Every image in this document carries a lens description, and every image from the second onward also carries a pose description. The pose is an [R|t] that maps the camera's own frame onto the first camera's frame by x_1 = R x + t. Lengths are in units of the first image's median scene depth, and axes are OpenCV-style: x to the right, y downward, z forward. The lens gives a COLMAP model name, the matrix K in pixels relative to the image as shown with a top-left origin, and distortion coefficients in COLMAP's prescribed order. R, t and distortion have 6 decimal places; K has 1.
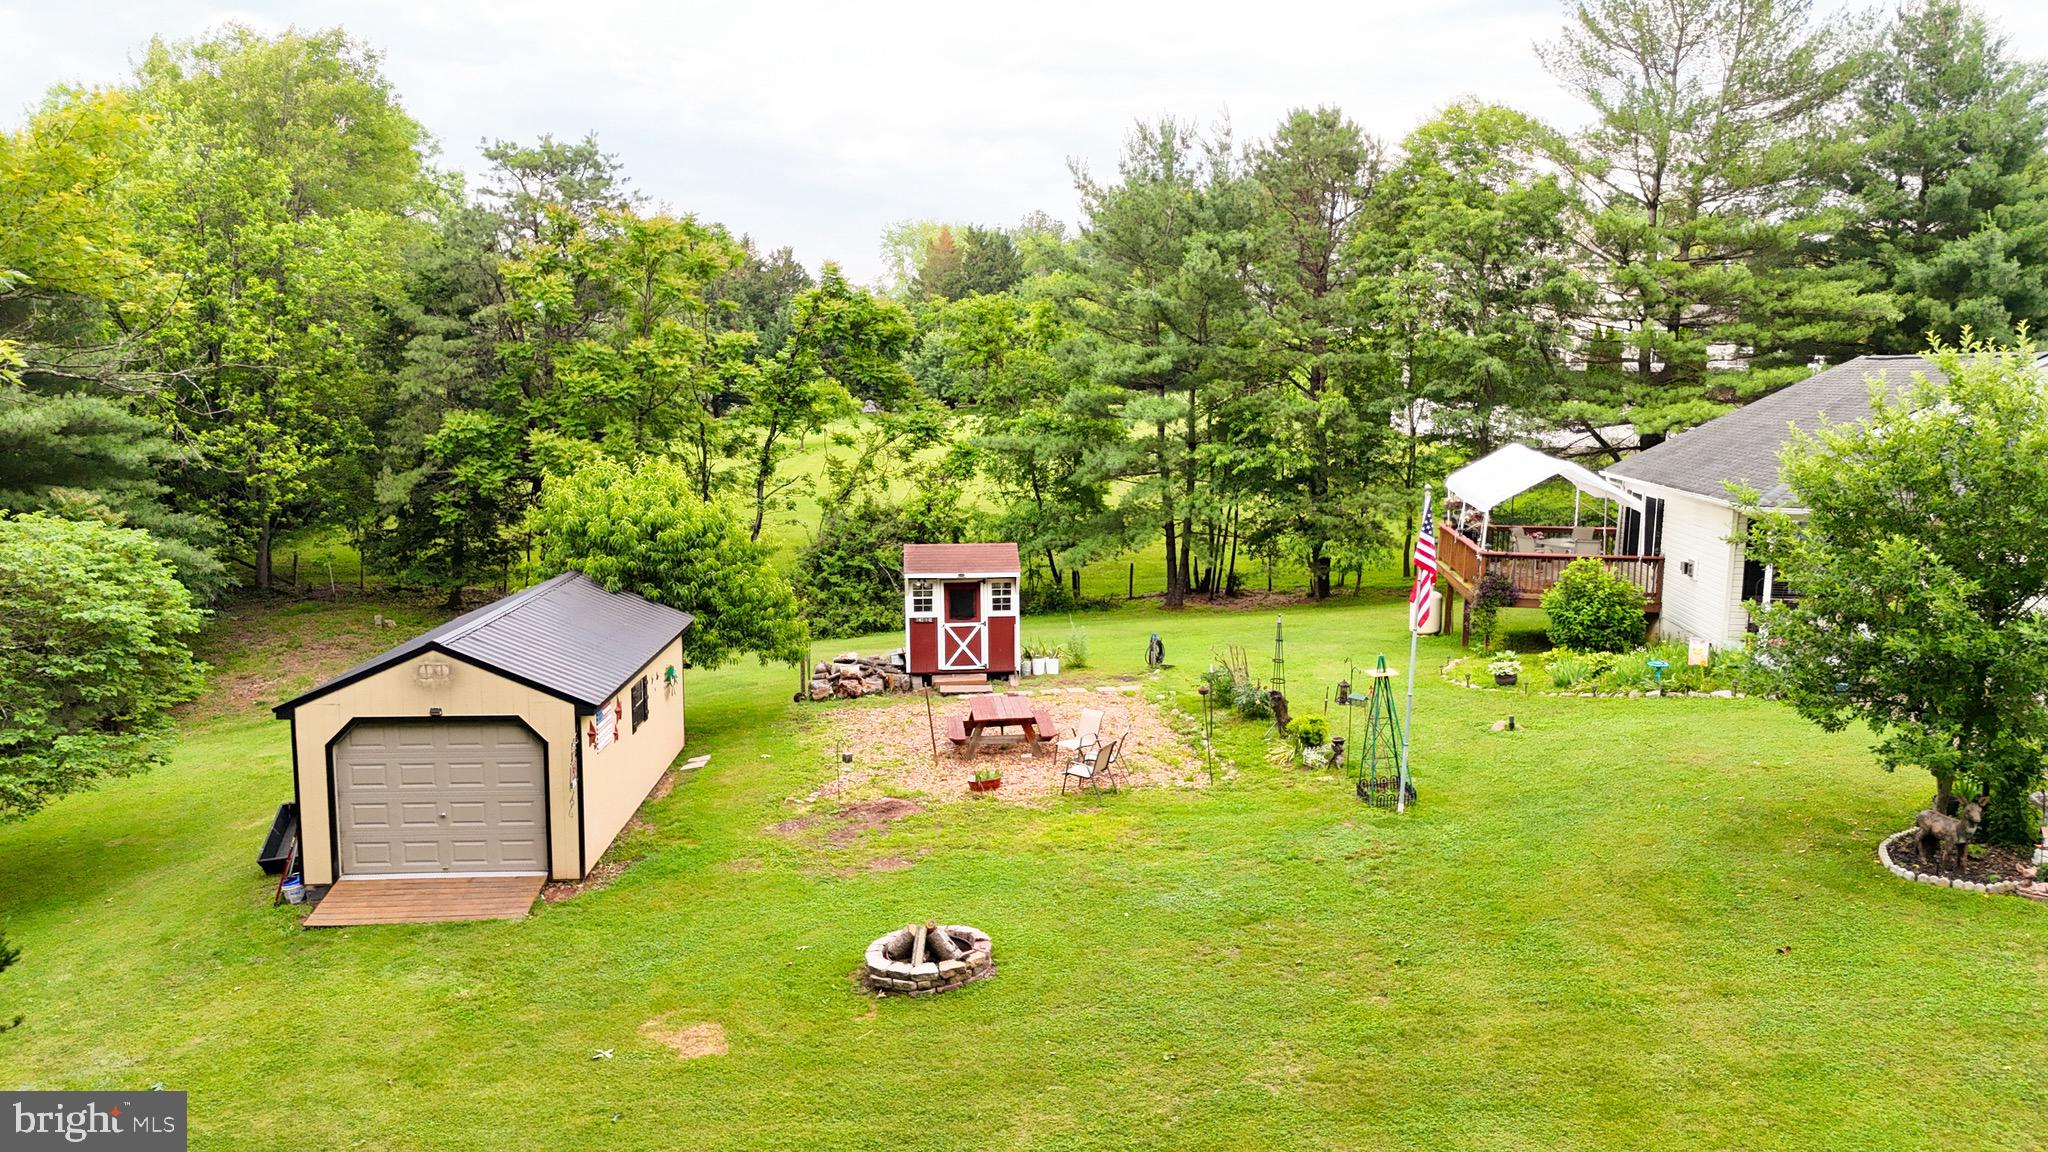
lens RADIAL K [[1468.5, 0, 1024.0], [0, 1468.5, 576.0], [0, 0, 1]] dist [0.004434, 0.000501]
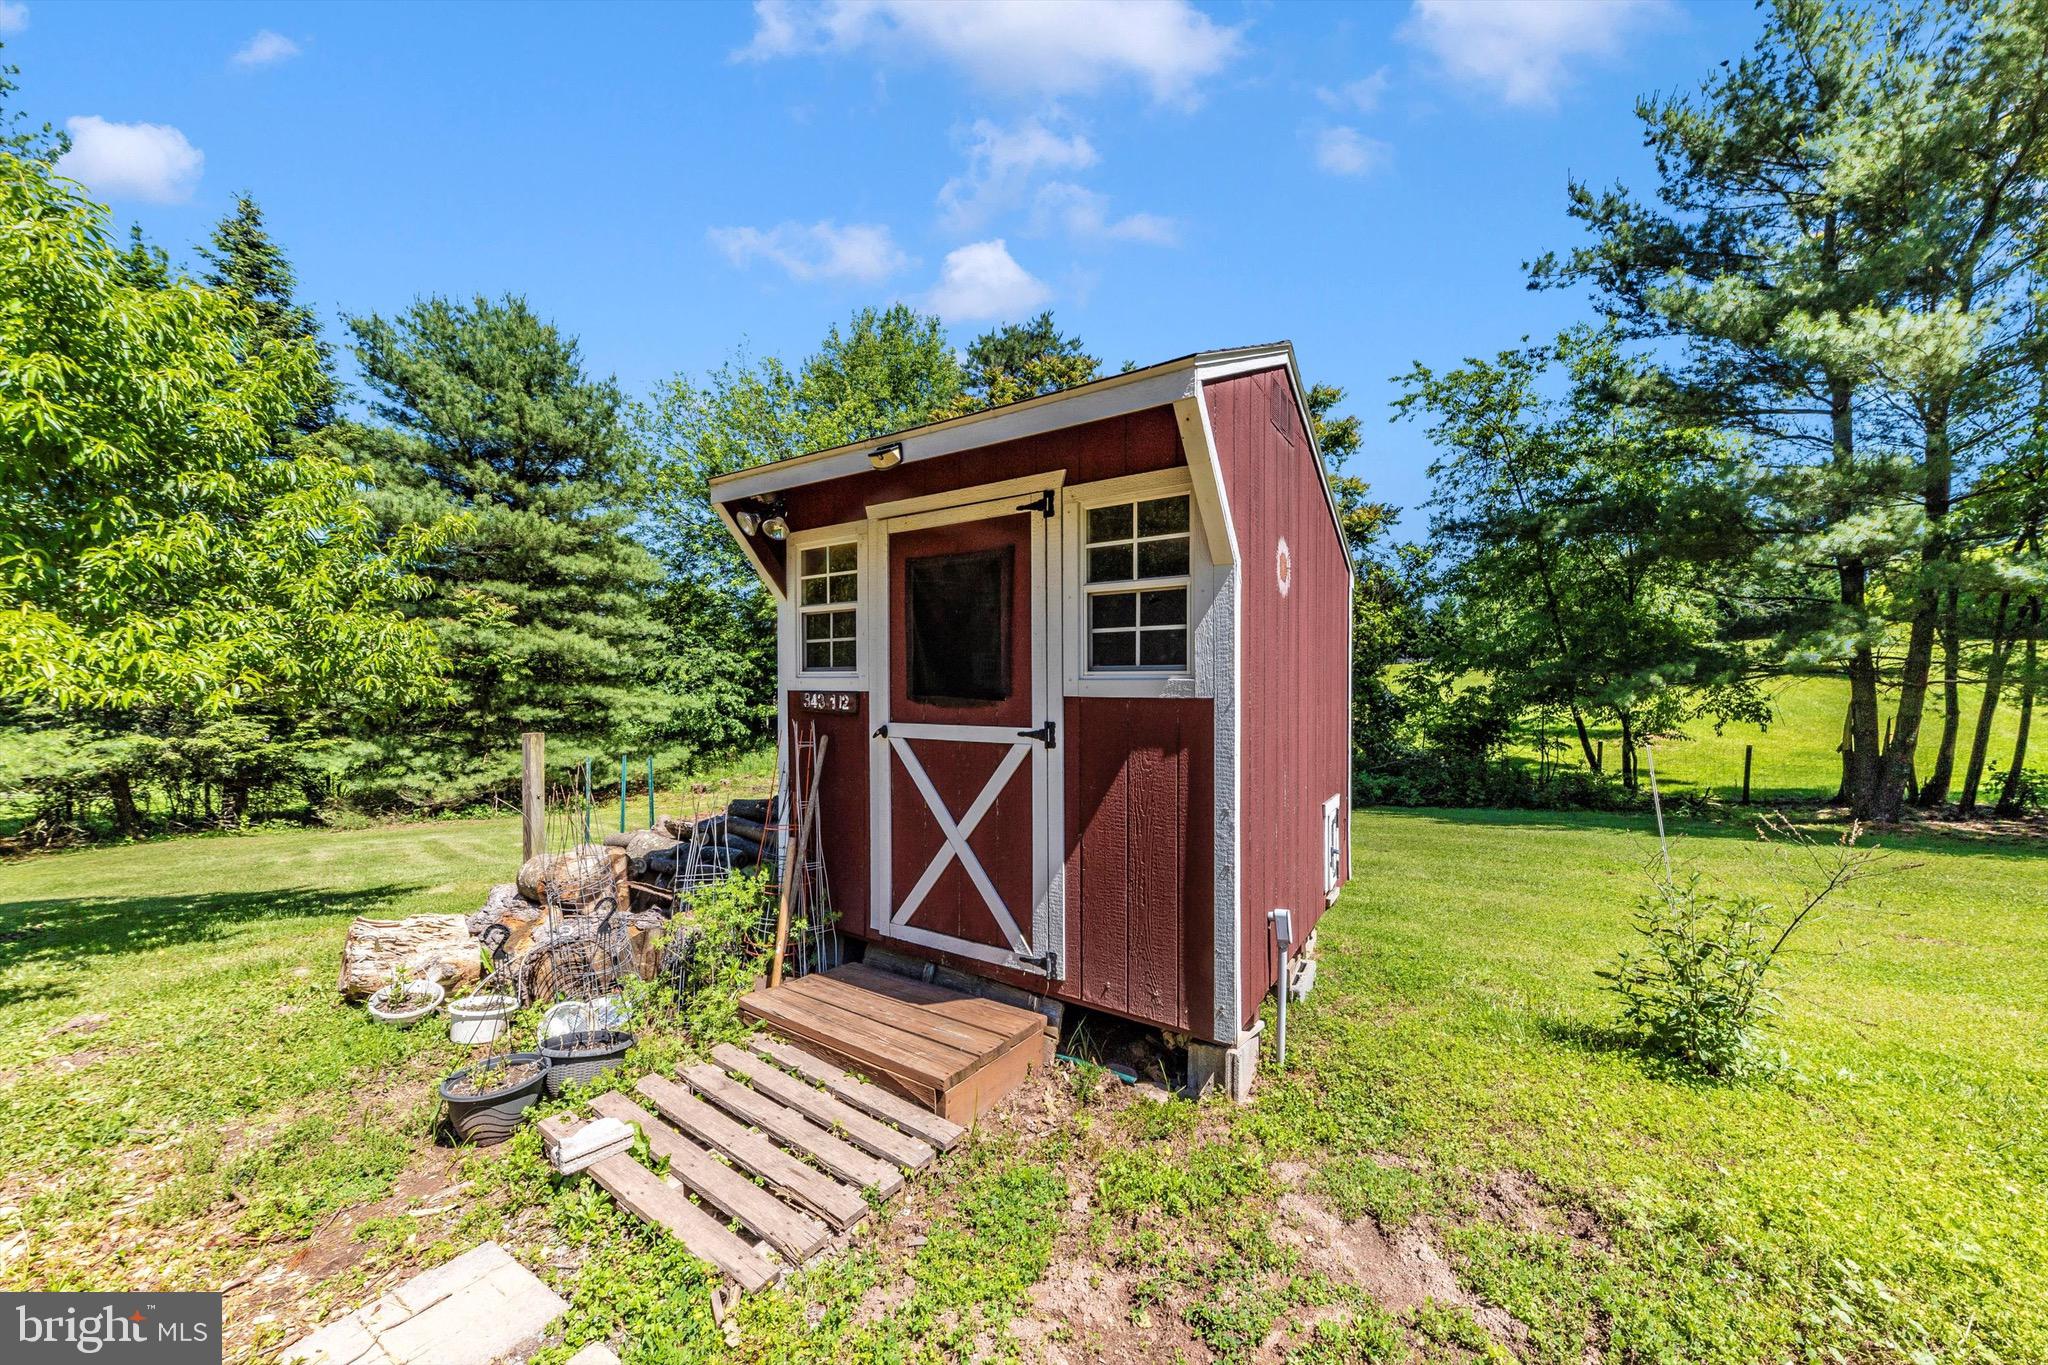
lens RADIAL K [[708.0, 0, 1026.2], [0, 708.0, 676.6], [0, 0, 1]] dist [0.006488, 0.000039]
pose [[0.788818, 0.002470, -0.614622, 0.026522], [-0.085556, 0.990698, -0.105823, 0.034824], [0.608643, 0.136060, 0.781692, 0.927583]]
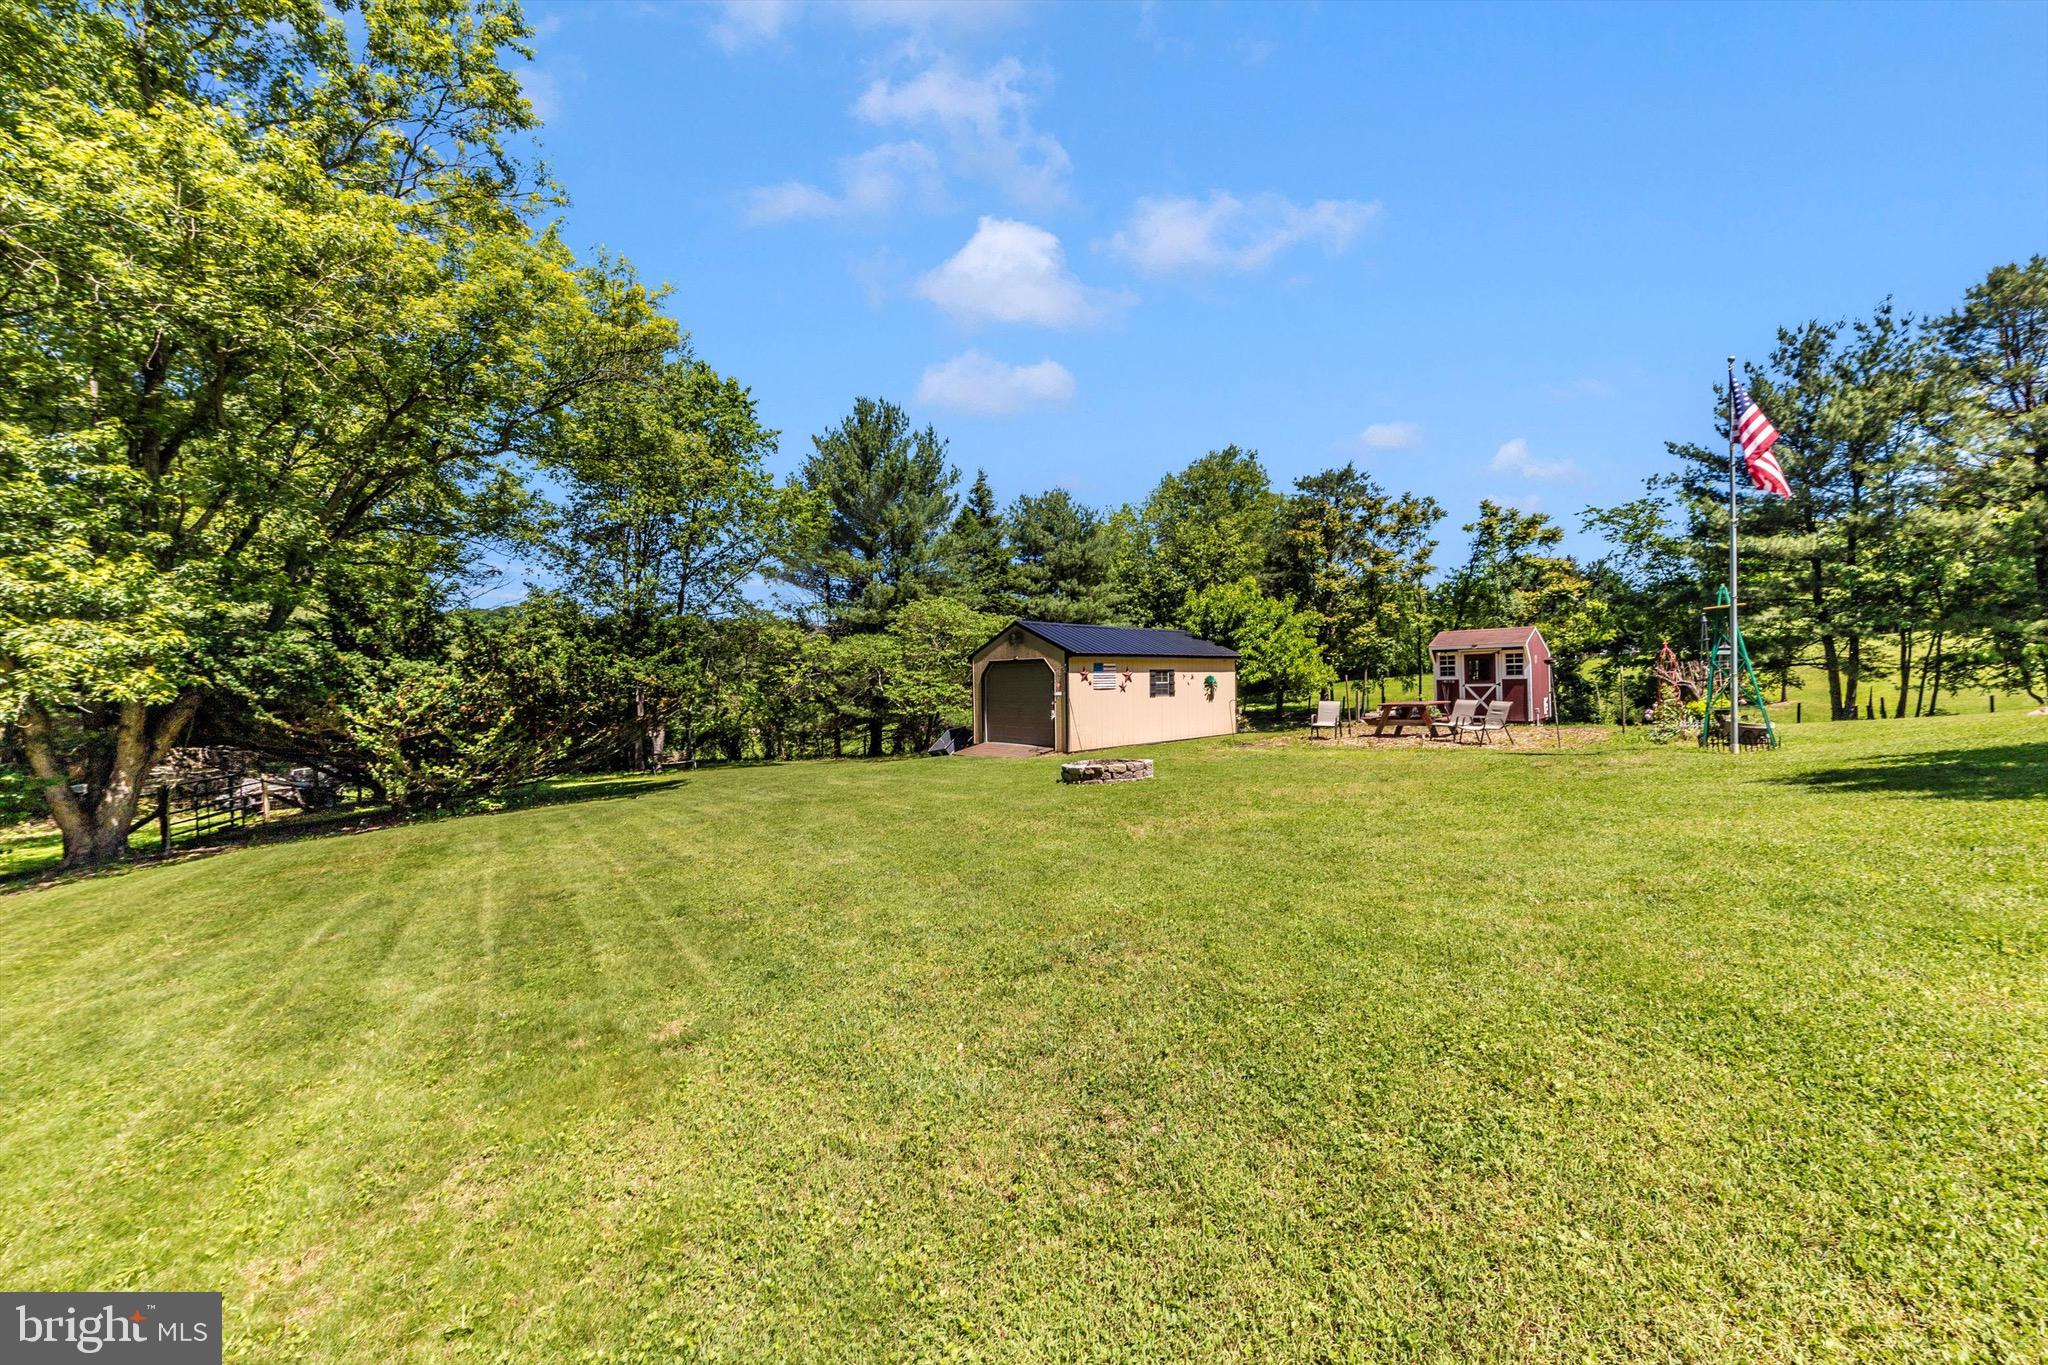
lens RADIAL K [[708.0, 0, 1026.2], [0, 708.0, 676.6], [0, 0, 1]] dist [0.006488, 0.000039]
pose [[0.629195, -0.015540, -0.777092, 0.207559], [-0.084567, 0.992496, -0.088319, 0.119851], [0.772633, 0.121287, 0.623159, 0.255001]]
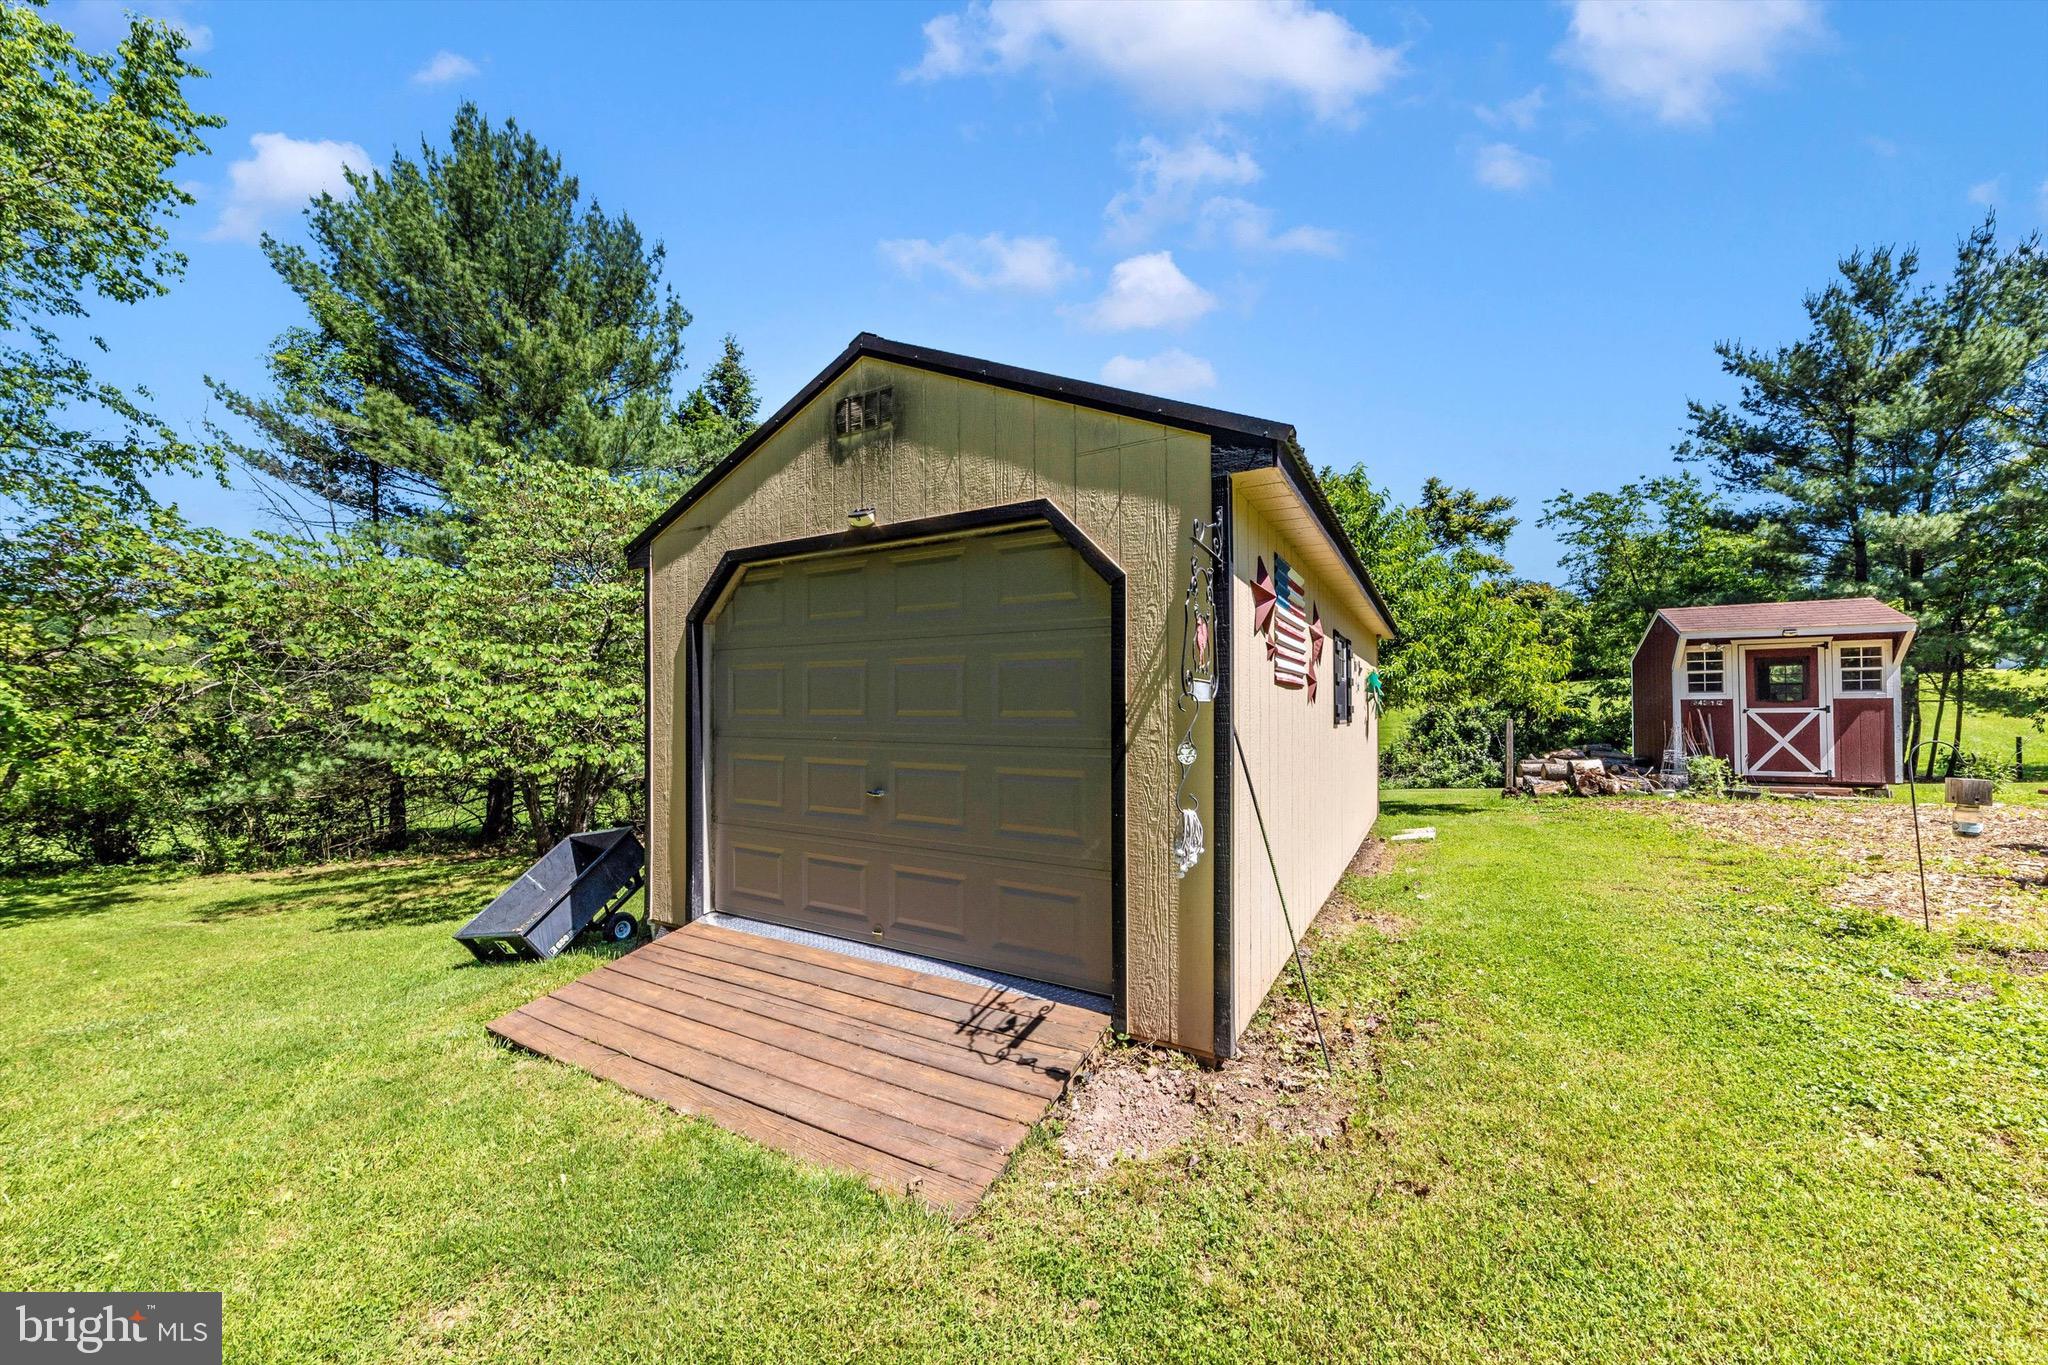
lens RADIAL K [[716.4, 0, 1018.3], [0, 716.4, 699.1], [0, 0, 1]] dist [0.001848, -0.000117]
pose [[0.842201, -0.009165, -0.539086, -0.162408], [-0.071233, 0.989199, -0.128103, 0.096541], [0.534438, 0.146289, 0.832451, 0.525760]]
